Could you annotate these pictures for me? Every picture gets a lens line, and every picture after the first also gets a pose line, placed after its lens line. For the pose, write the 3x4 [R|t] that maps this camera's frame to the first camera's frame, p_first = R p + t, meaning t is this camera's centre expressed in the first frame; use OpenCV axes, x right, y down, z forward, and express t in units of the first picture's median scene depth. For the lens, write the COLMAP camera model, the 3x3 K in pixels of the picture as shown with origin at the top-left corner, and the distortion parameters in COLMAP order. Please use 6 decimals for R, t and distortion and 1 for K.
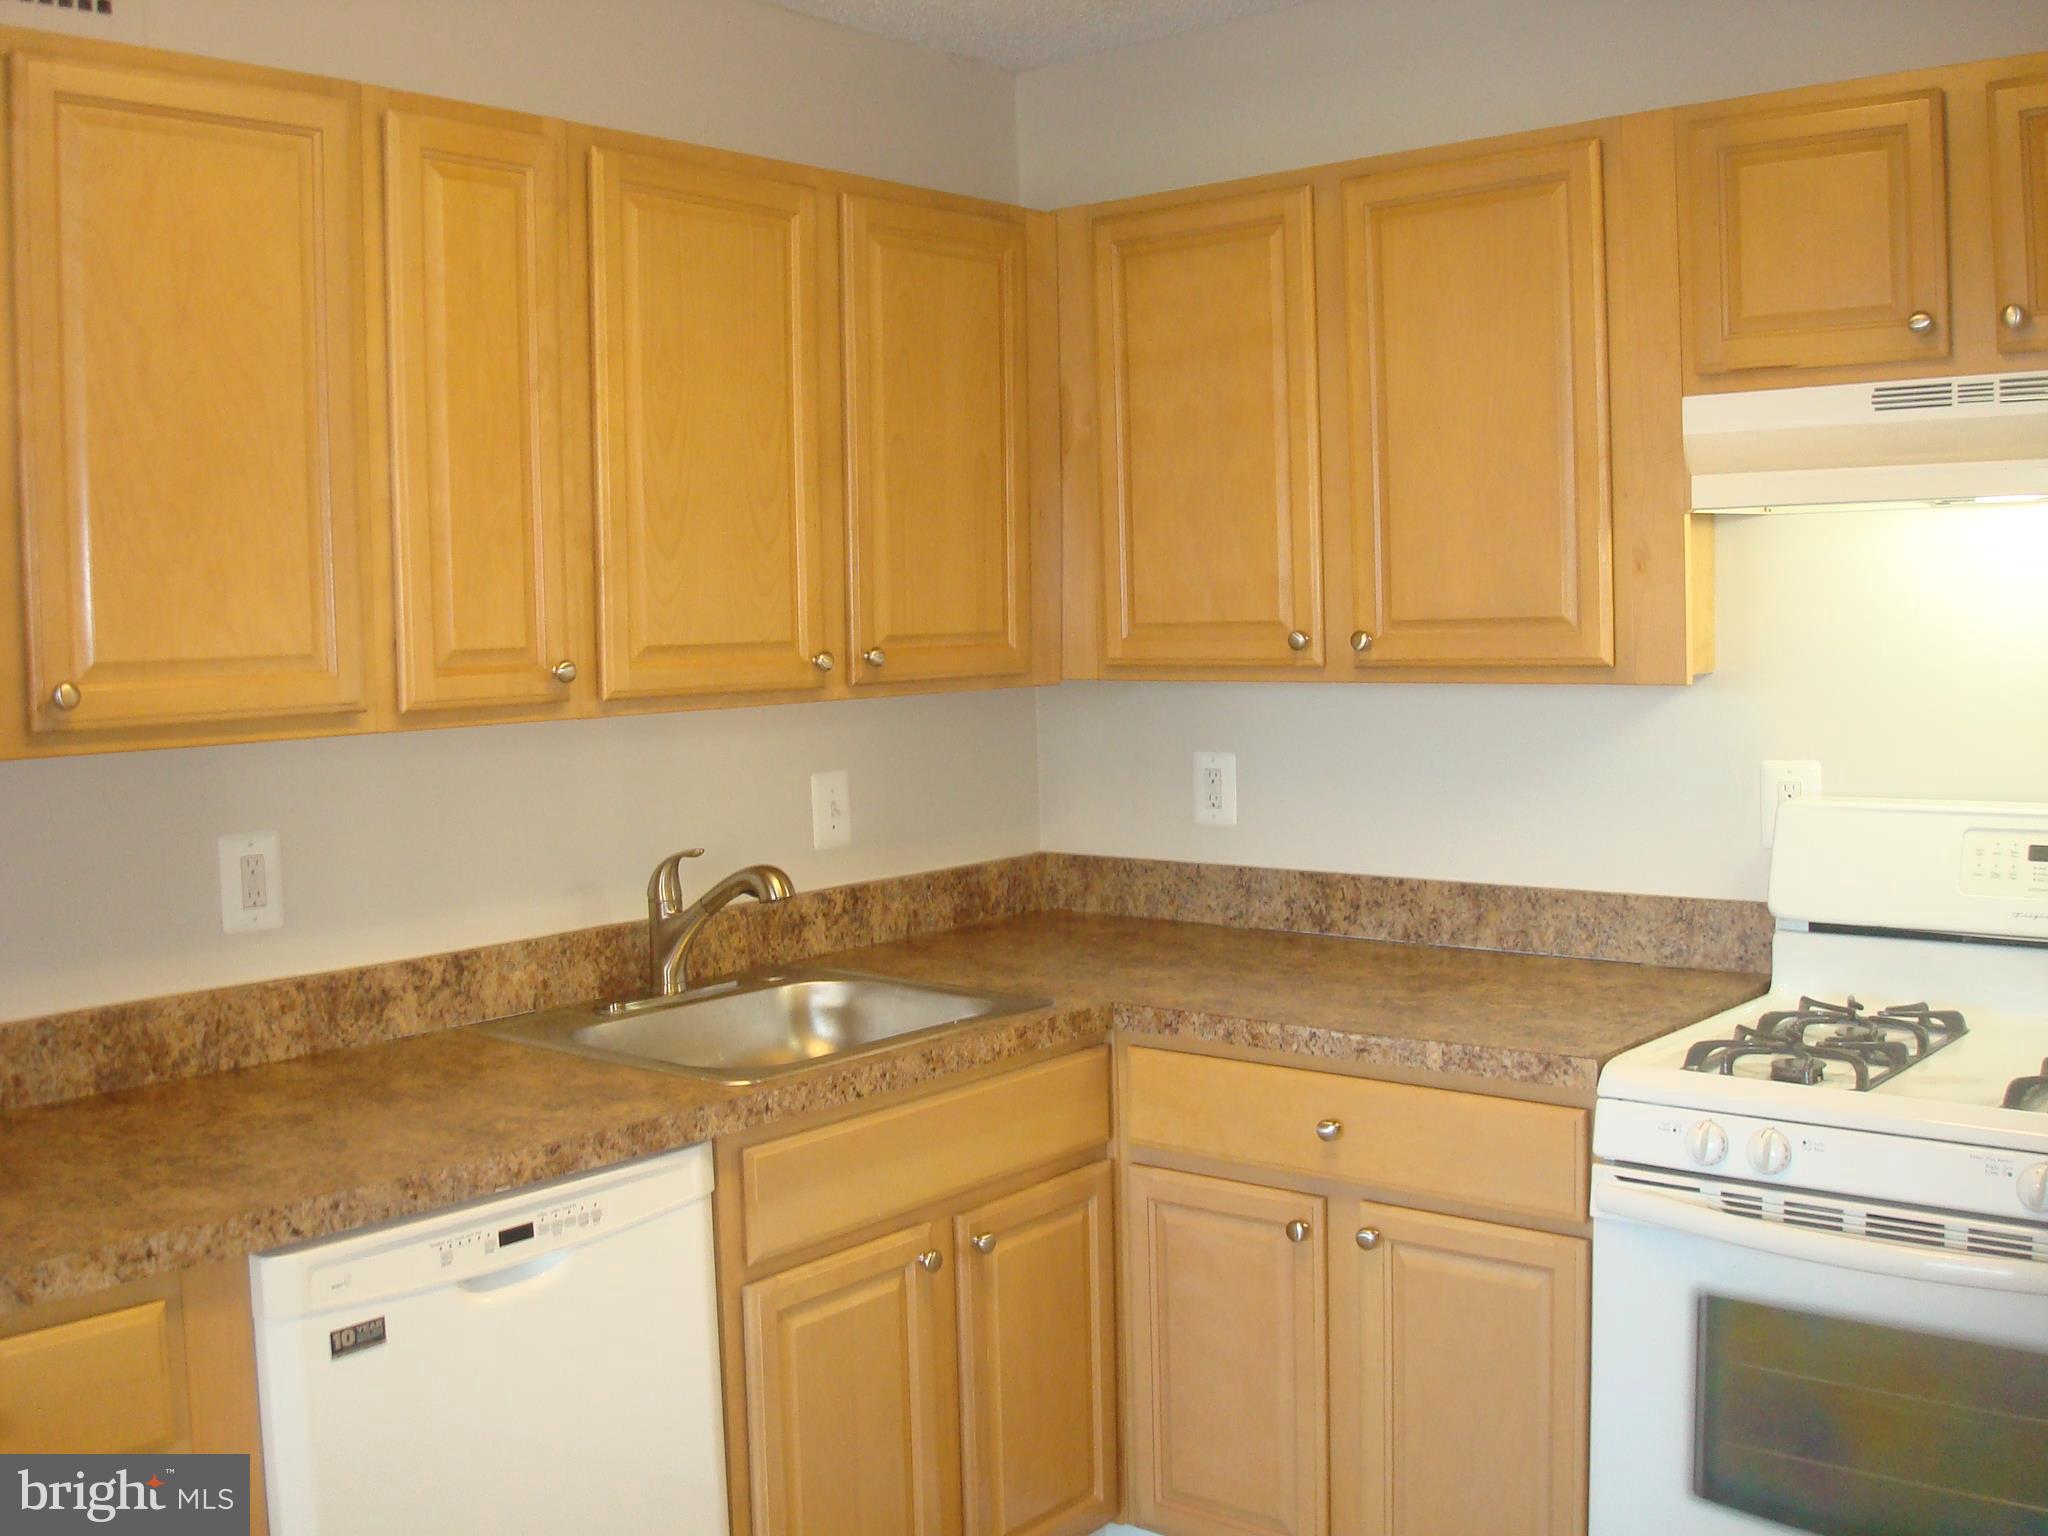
lens RADIAL K [[2113.2, 0, 956.6], [0, 2113.2, 768.0], [0, 0, 1]] dist [-0.056546, -0.143487]
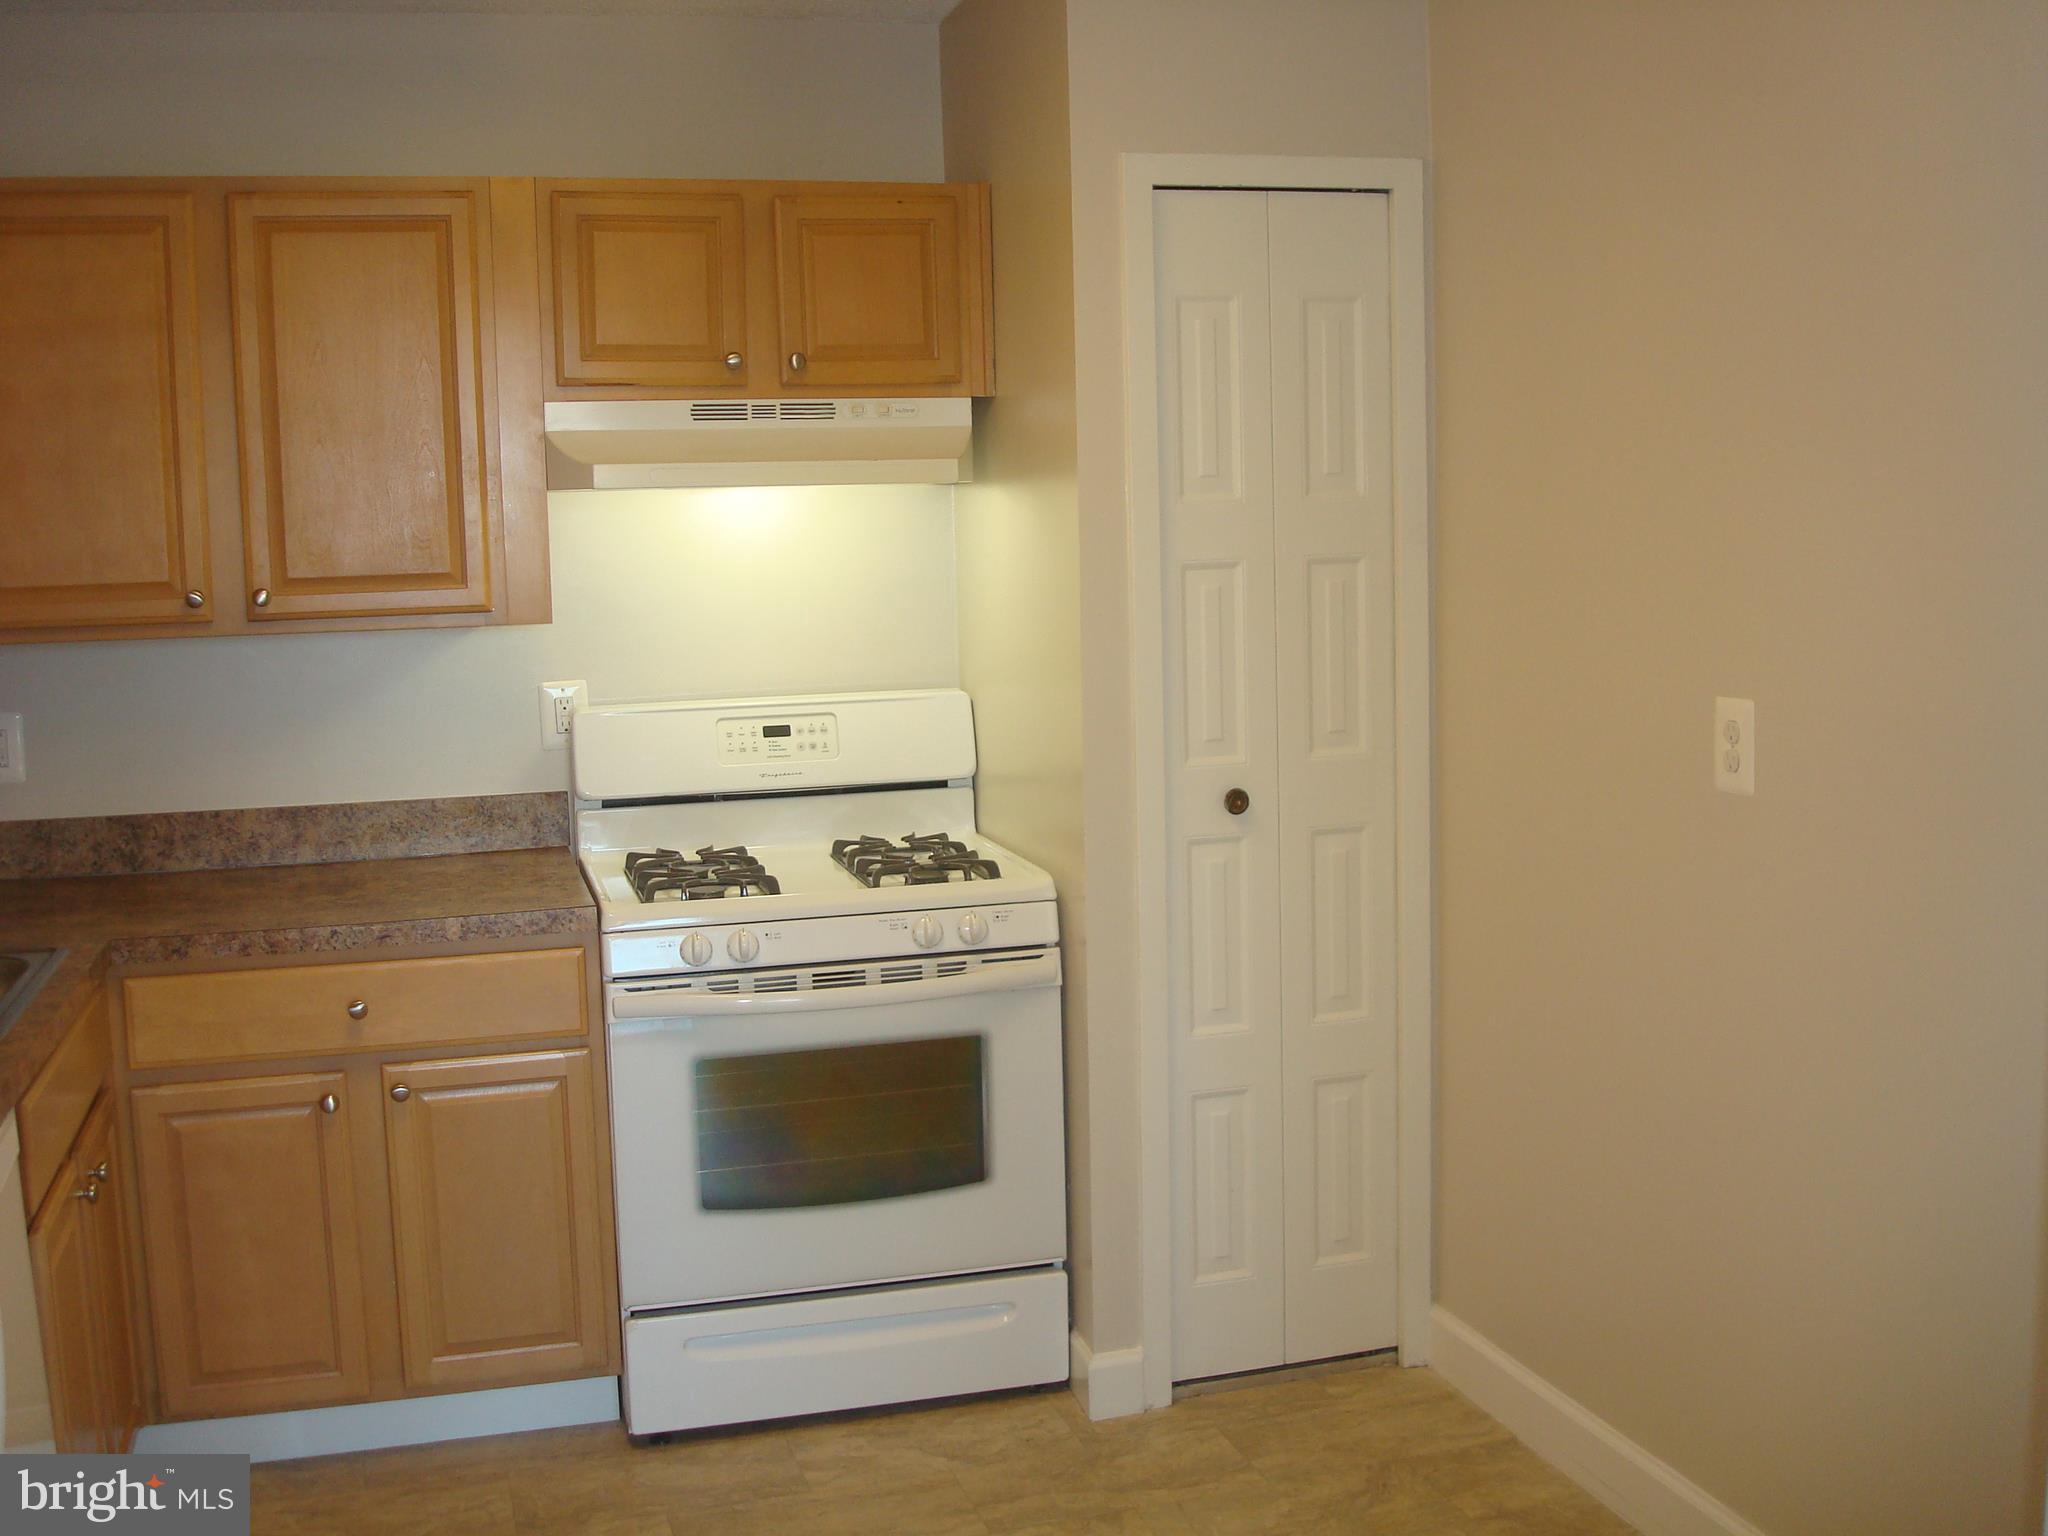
lens RADIAL K [[2079.3, 0, 1024.0], [0, 2079.3, 768.0], [0, 0, 1]] dist [-0.100234, -0.050195]
pose [[0.546952, -0.083655, 0.832974, -0.521101], [0.069165, 0.996109, 0.054623, -0.000184], [-0.834302, 0.027736, 0.550609, 0.045658]]
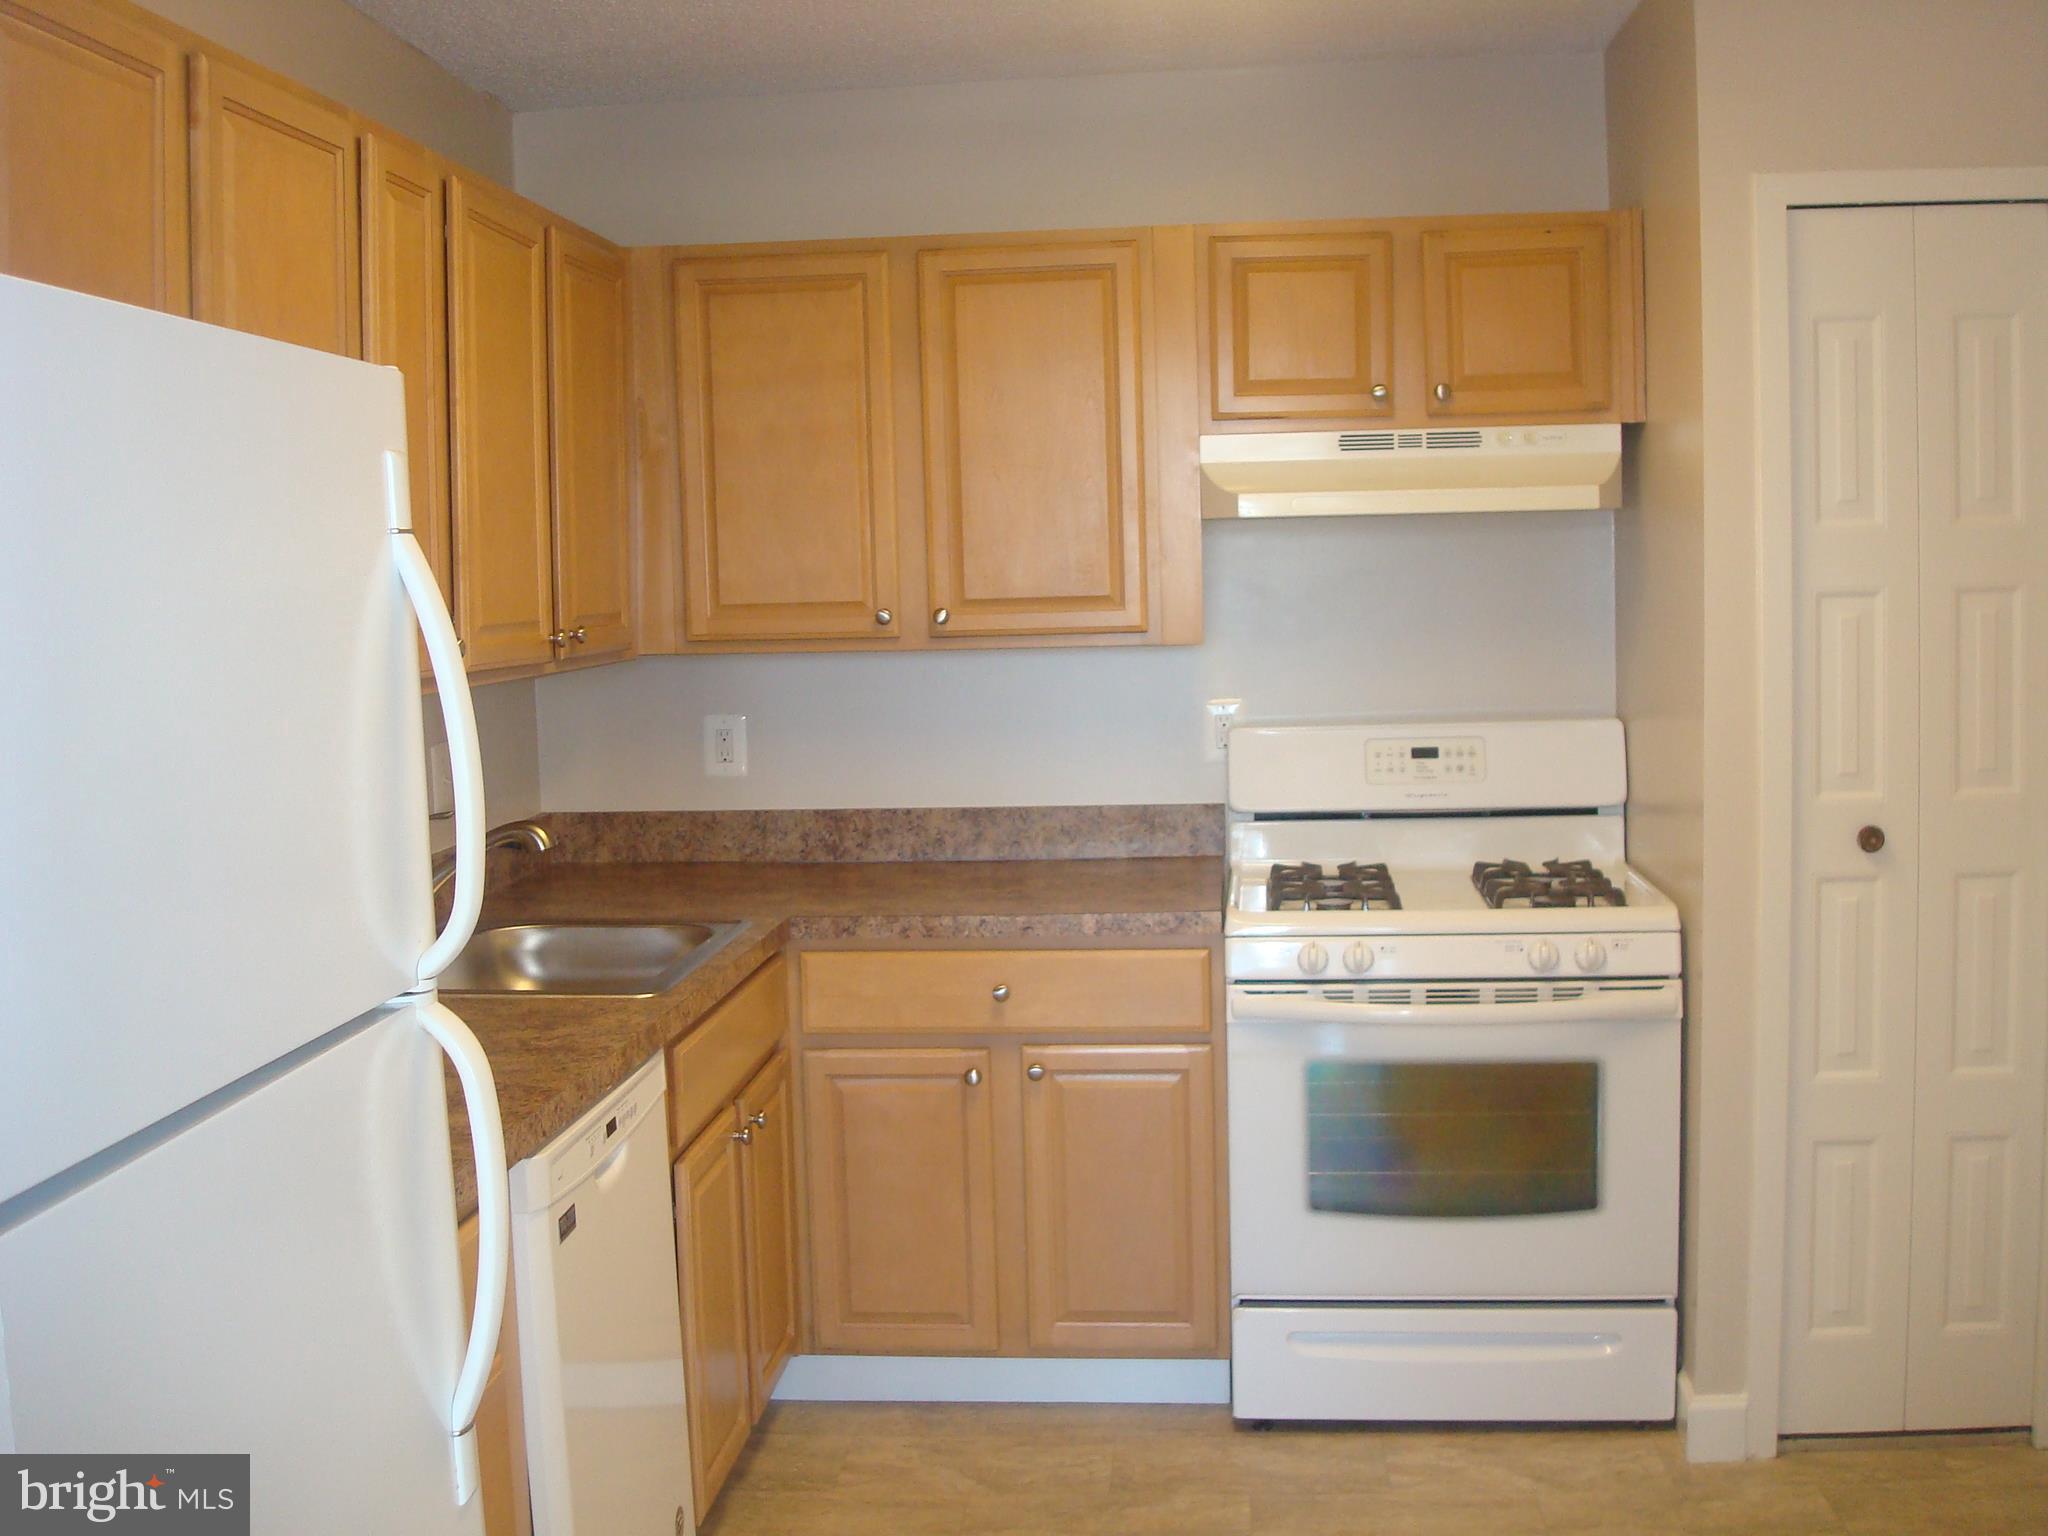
lens RADIAL K [[2079.3, 0, 1024.0], [0, 2079.3, 768.0], [0, 0, 1]] dist [-0.100234, -0.050195]
pose [[0.820497, -0.049771, 0.569480, -0.487513], [0.047191, 0.998700, 0.019292, 0.009084], [-0.569700, 0.011045, 0.821779, -0.052492]]
